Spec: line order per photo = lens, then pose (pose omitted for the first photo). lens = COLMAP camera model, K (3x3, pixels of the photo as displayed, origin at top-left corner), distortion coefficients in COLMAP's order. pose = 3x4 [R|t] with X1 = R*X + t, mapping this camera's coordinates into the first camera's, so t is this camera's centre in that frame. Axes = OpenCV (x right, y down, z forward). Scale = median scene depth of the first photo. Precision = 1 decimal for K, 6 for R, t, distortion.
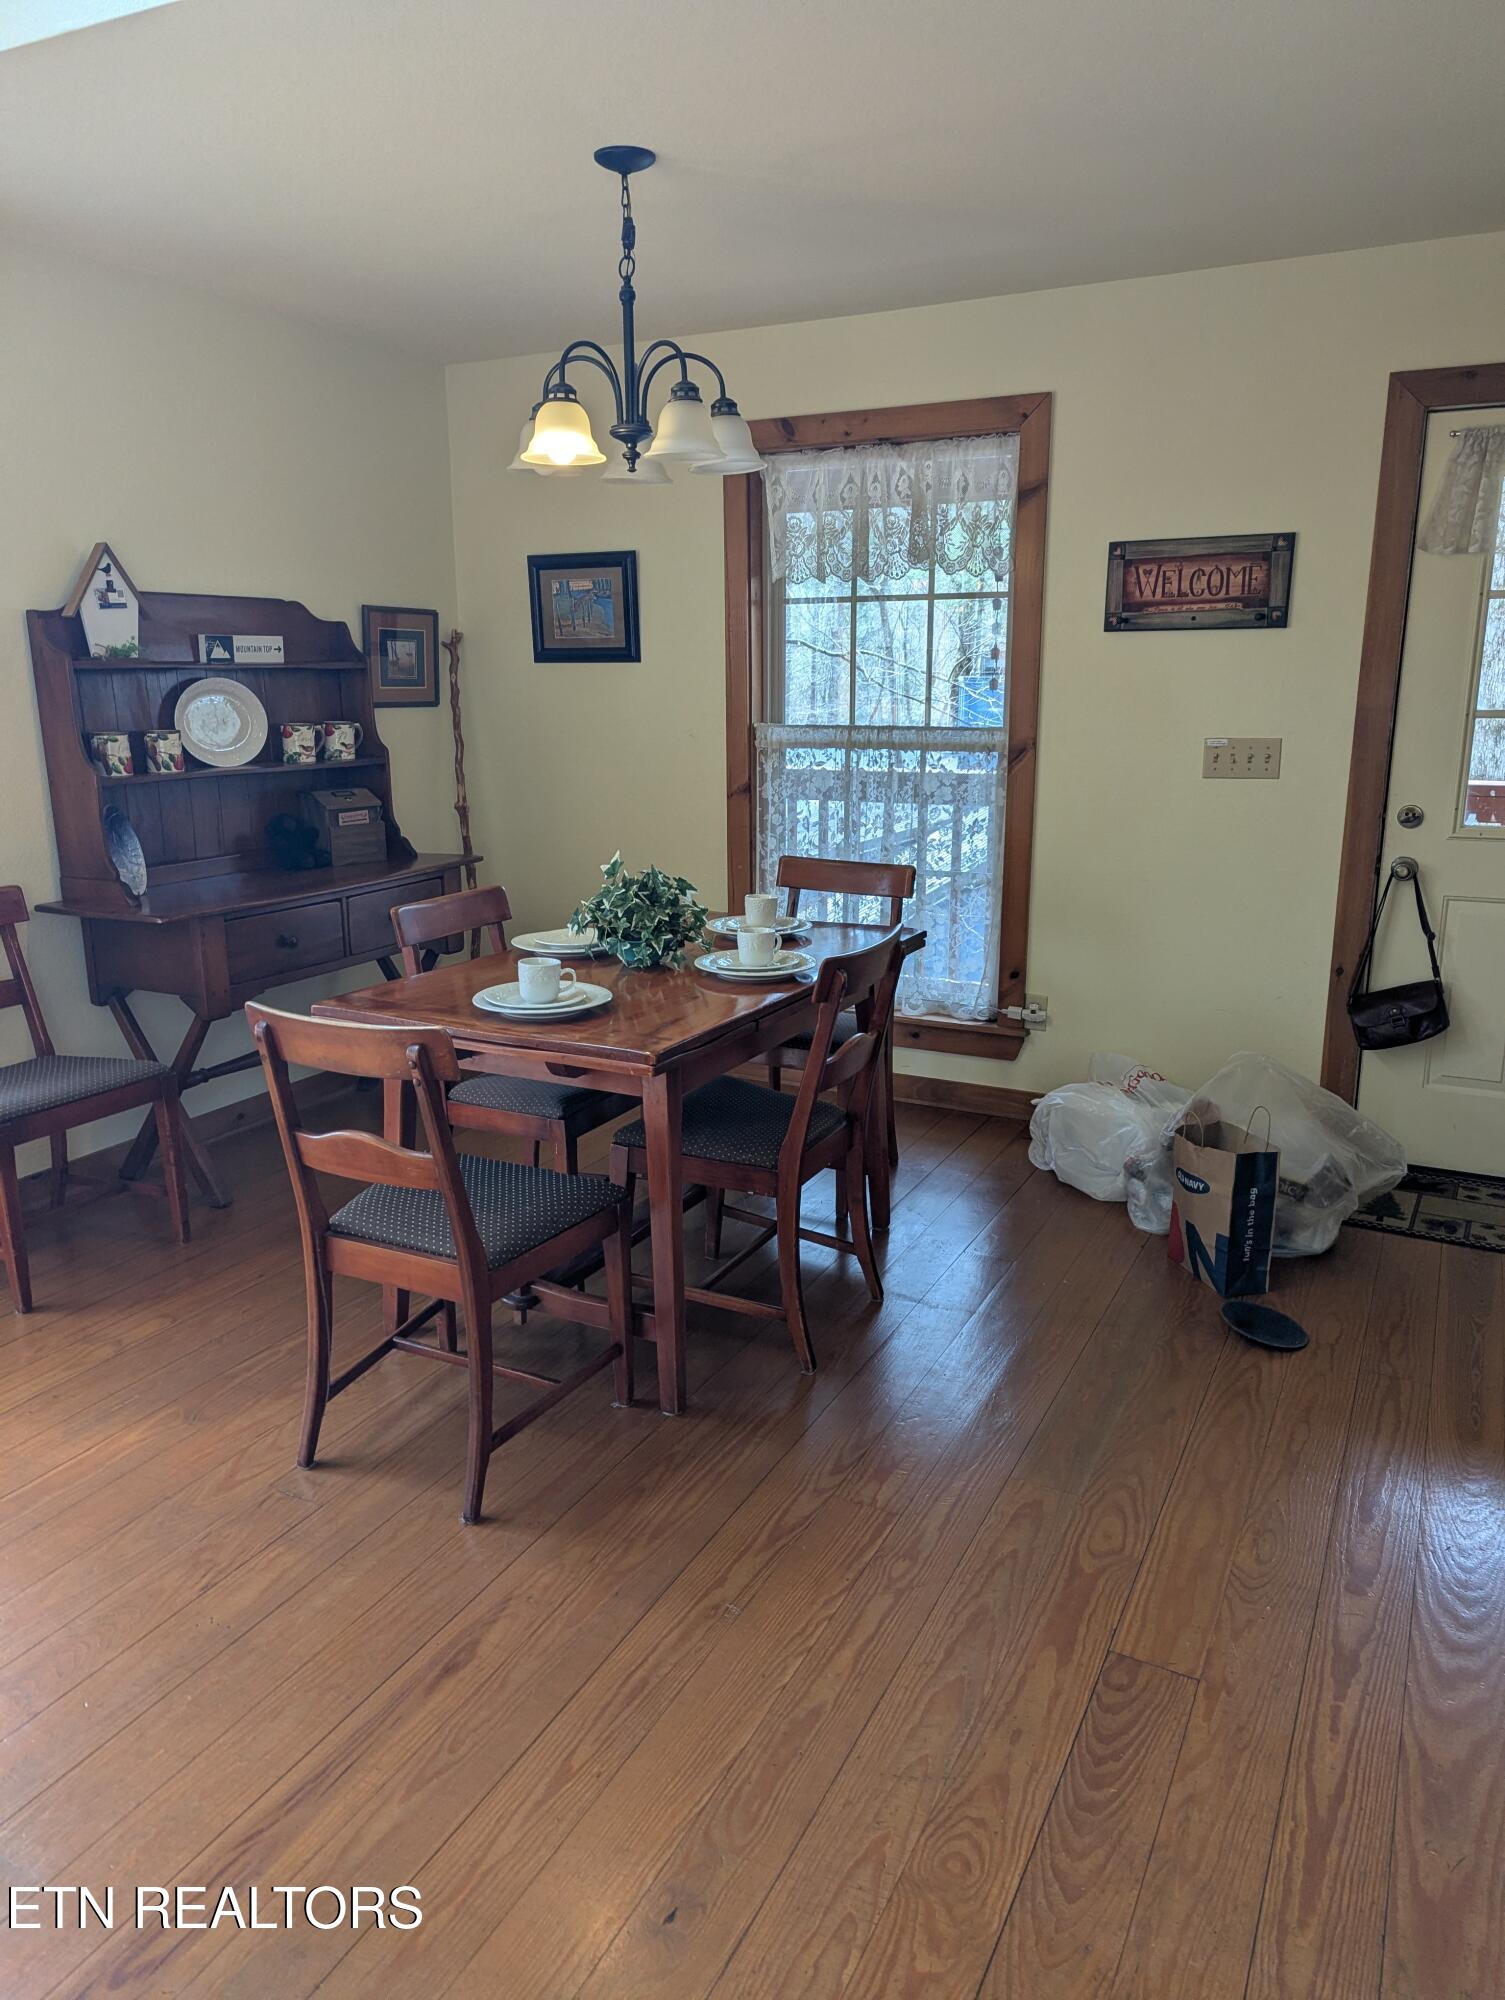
lens RADIAL K [[1415.0, 0, 754.2], [0, 1415.0, 1004.5], [0, 0, 1]] dist [0.042781, -0.032820]
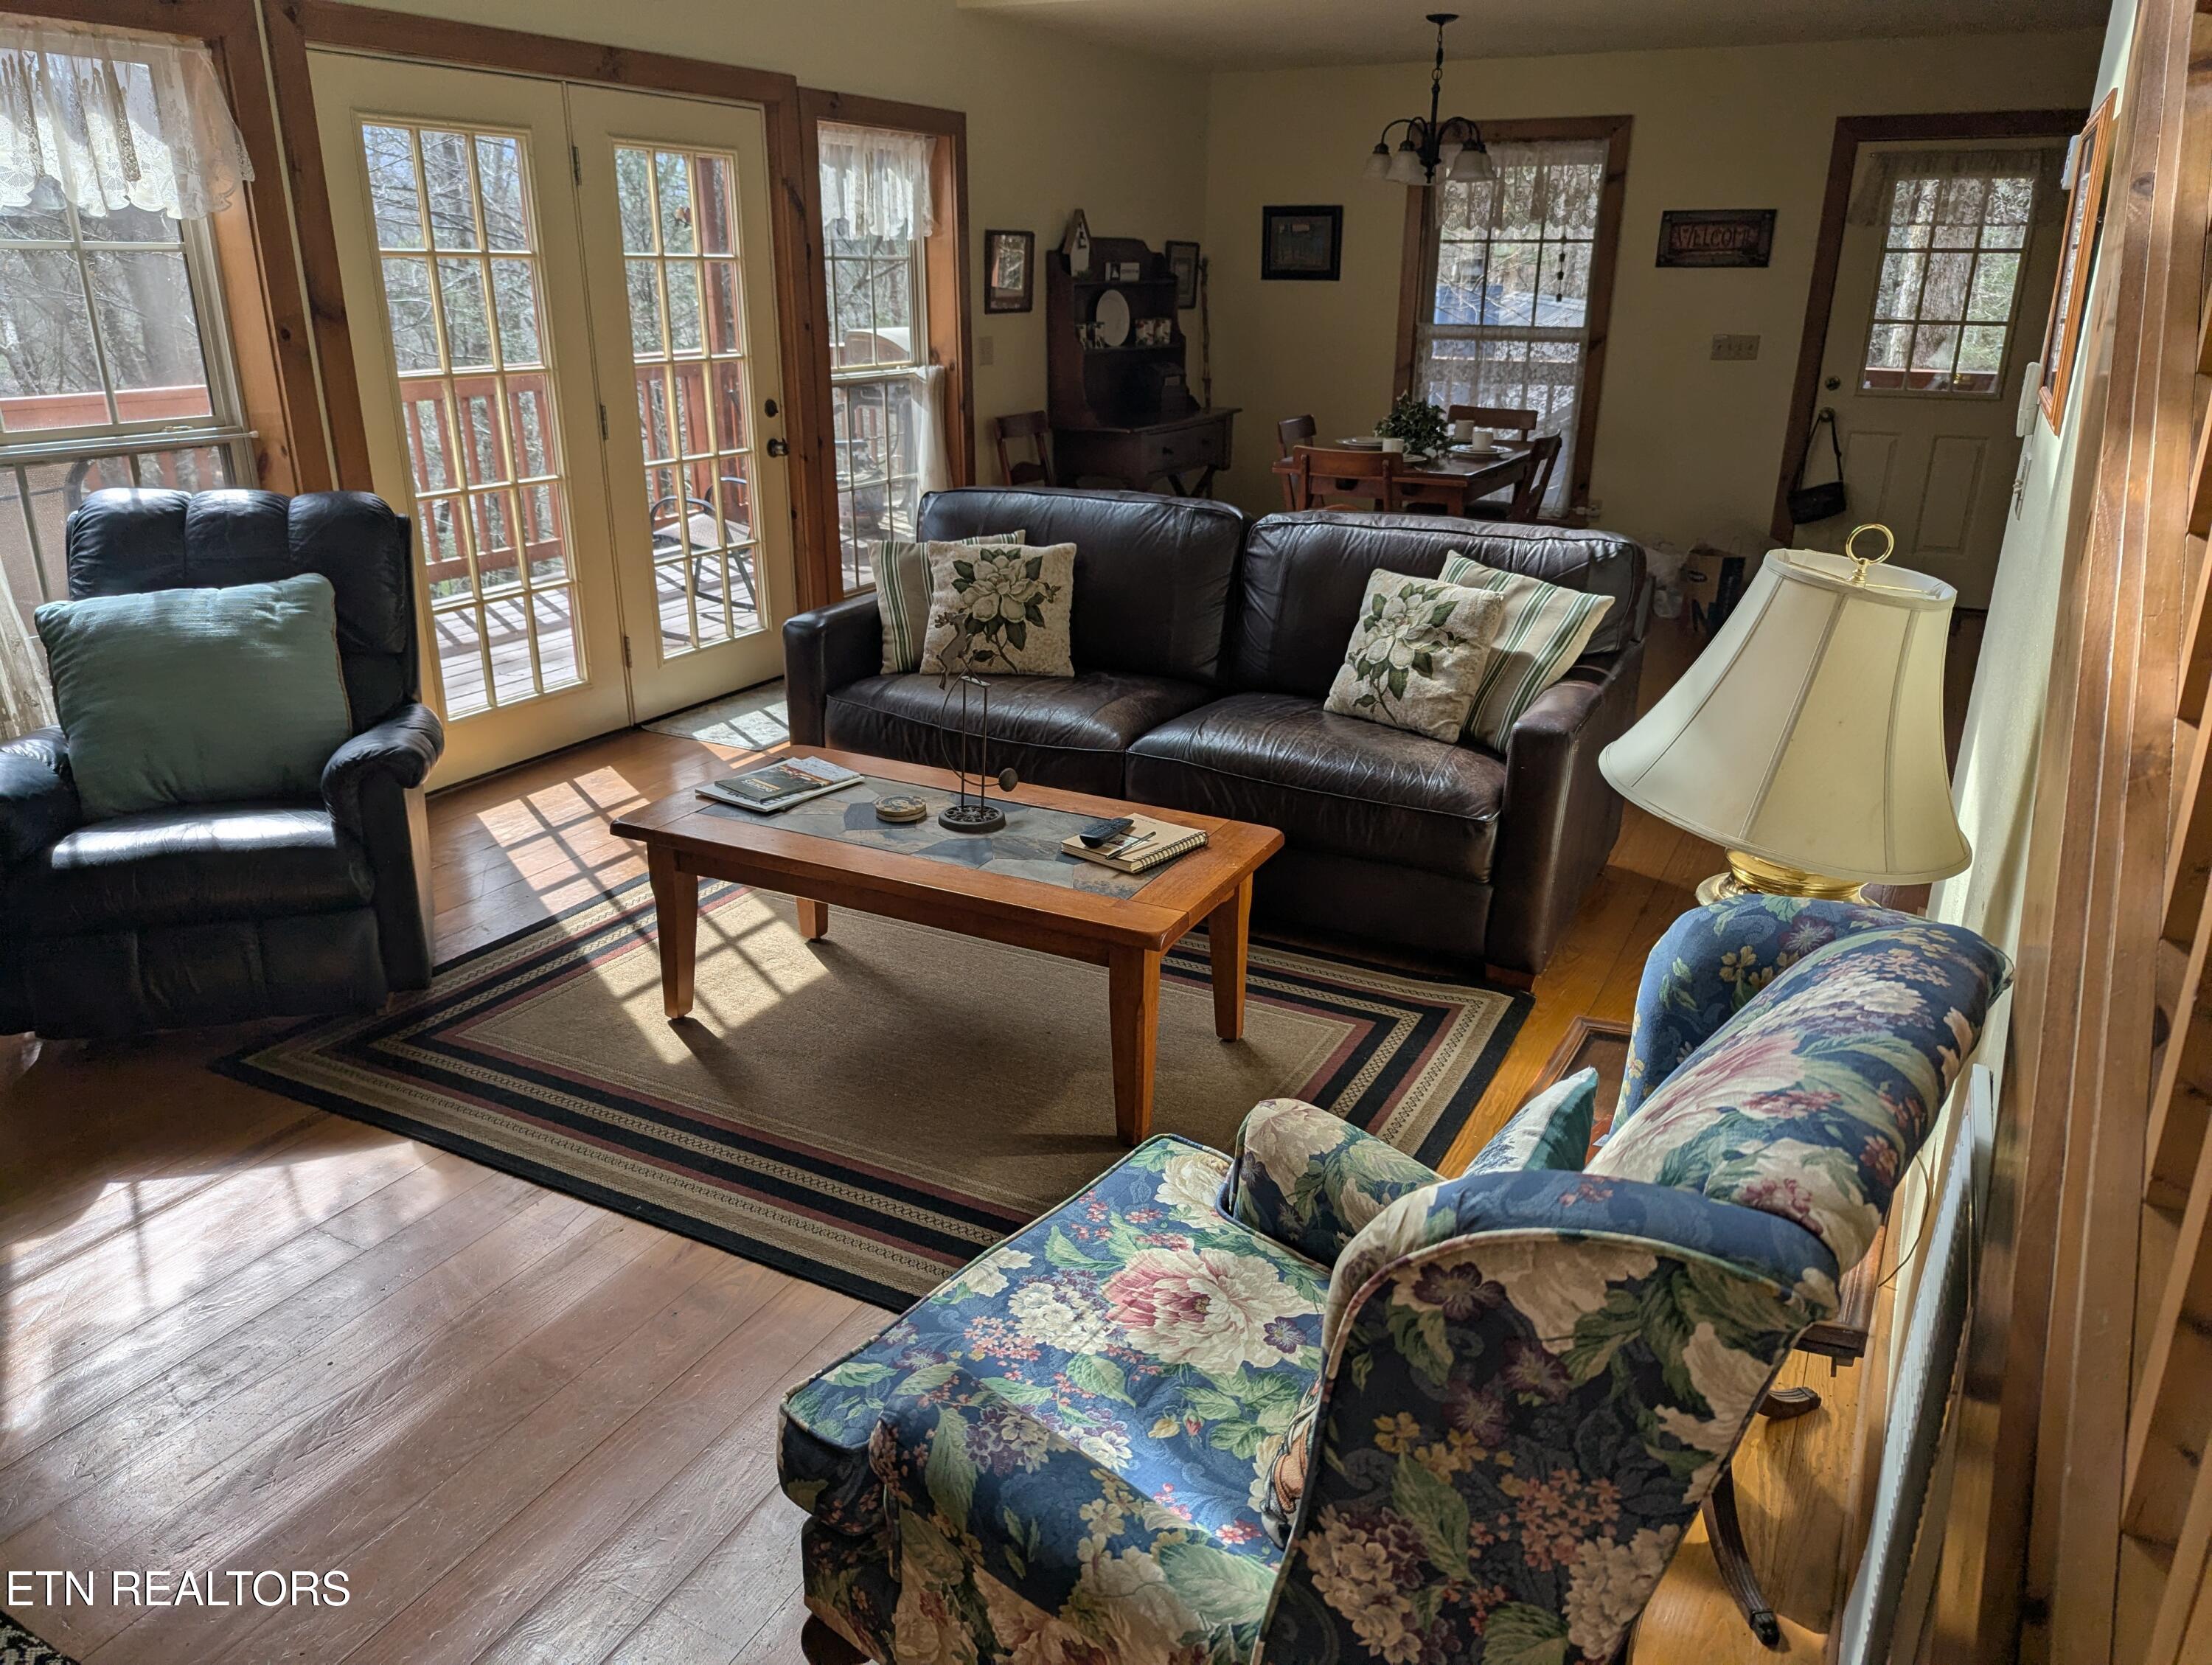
lens RADIAL K [[1550.7, 0, 1128.2], [0, 1550.7, 840.8], [0, 0, 1]] dist [0.029923, -0.013174]
pose [[0.999856, 0.016363, -0.004540, -0.330691], [-0.015700, 0.992645, 0.120042, 0.181805], [0.006471, -0.119954, 0.992758, -0.840192]]
